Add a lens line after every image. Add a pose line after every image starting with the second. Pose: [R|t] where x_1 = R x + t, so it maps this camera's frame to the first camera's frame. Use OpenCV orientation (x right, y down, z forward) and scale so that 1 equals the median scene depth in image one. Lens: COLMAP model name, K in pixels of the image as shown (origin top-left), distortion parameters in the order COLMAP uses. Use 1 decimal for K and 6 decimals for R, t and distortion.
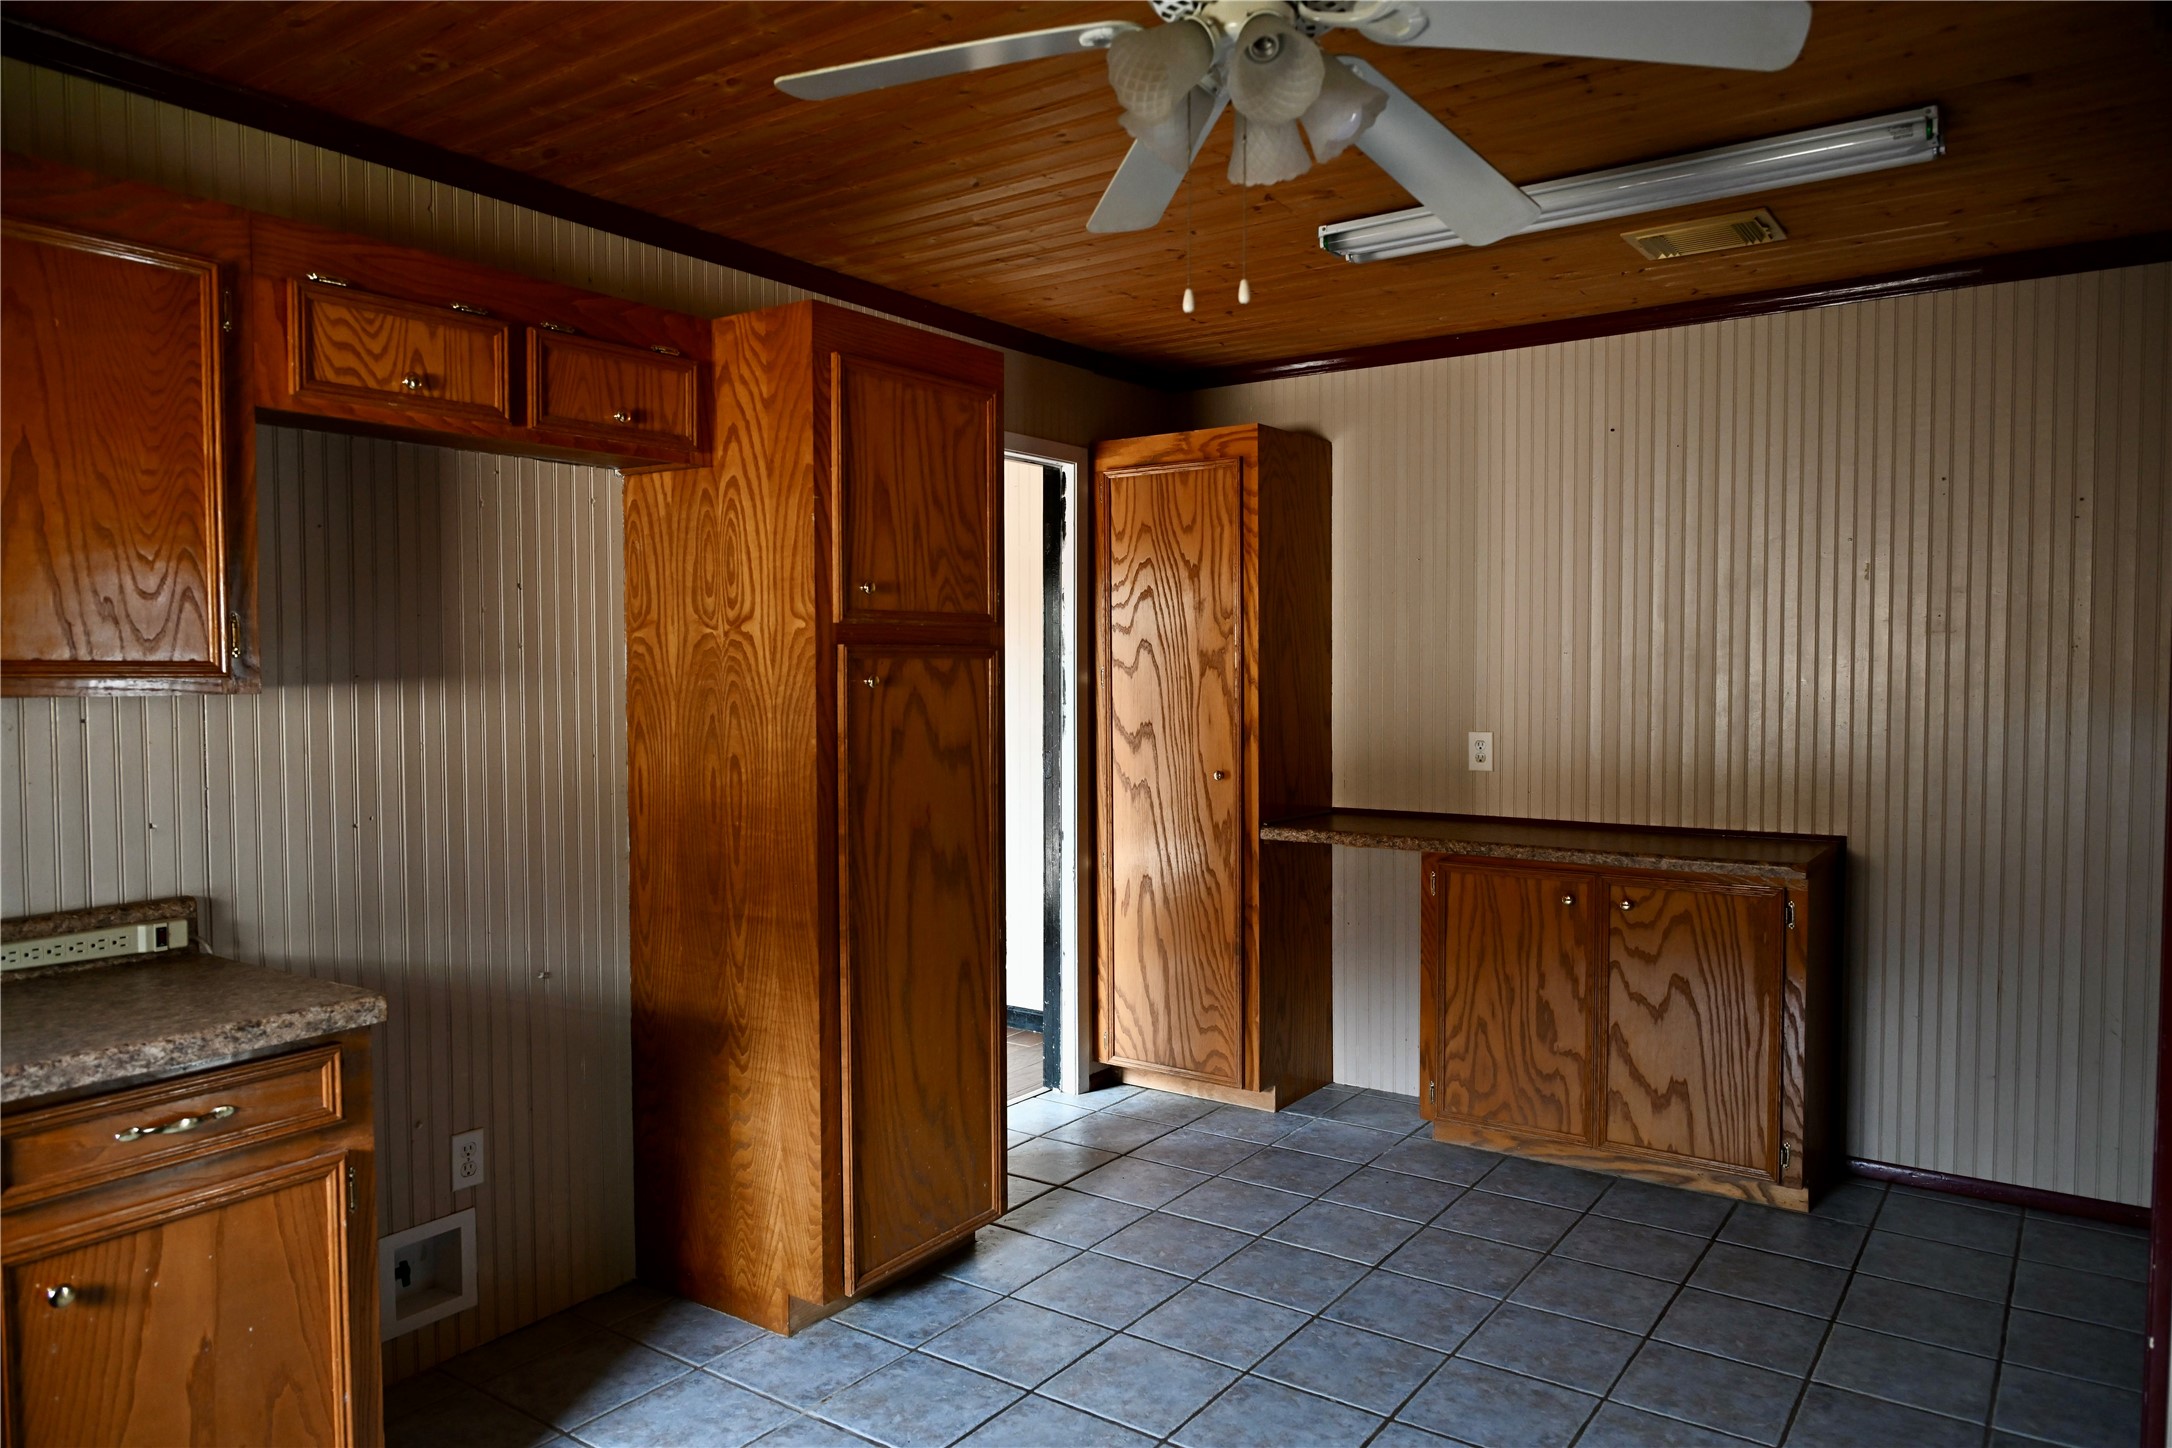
lens RADIAL K [[1443.0, 0, 1086.0], [0, 1443.0, 724.0], [0, 0, 1]] dist [-0.001339, -0.003593]
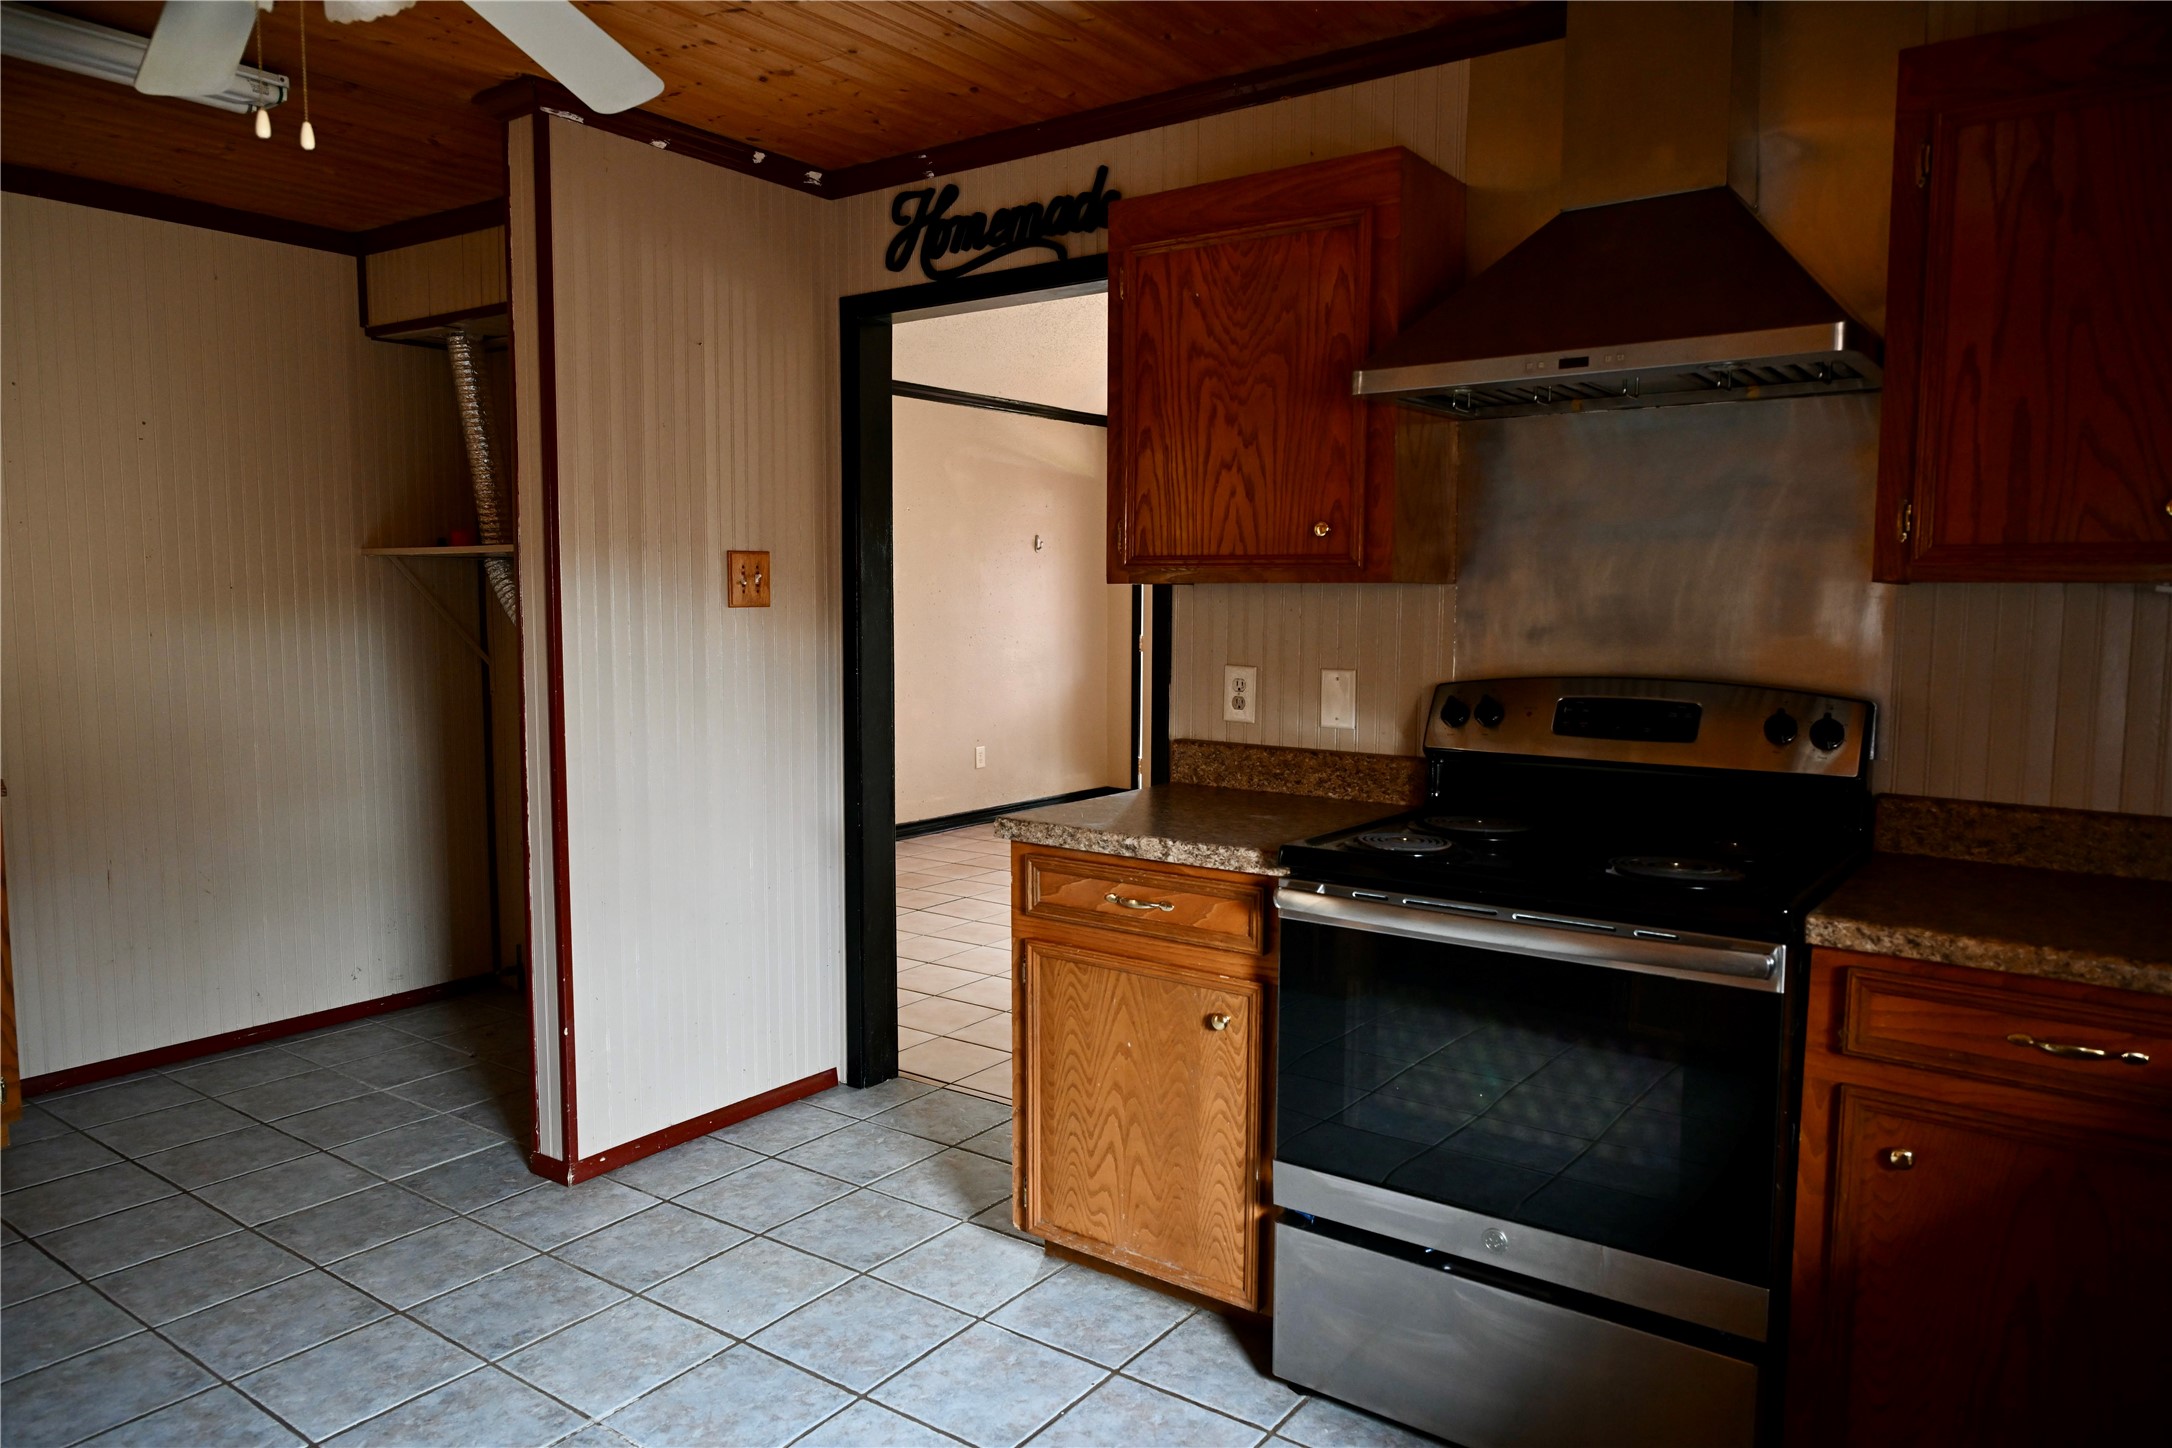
lens RADIAL K [[1433.5, 0, 1087.1], [0, 1433.5, 723.1], [0, 0, 1]] dist [-0.000427, -0.004208]
pose [[0.015400, -0.090820, 0.995748, -0.489450], [0.042240, 0.995036, 0.090102, 0.004833], [-0.998989, 0.040673, 0.019160, 0.304905]]
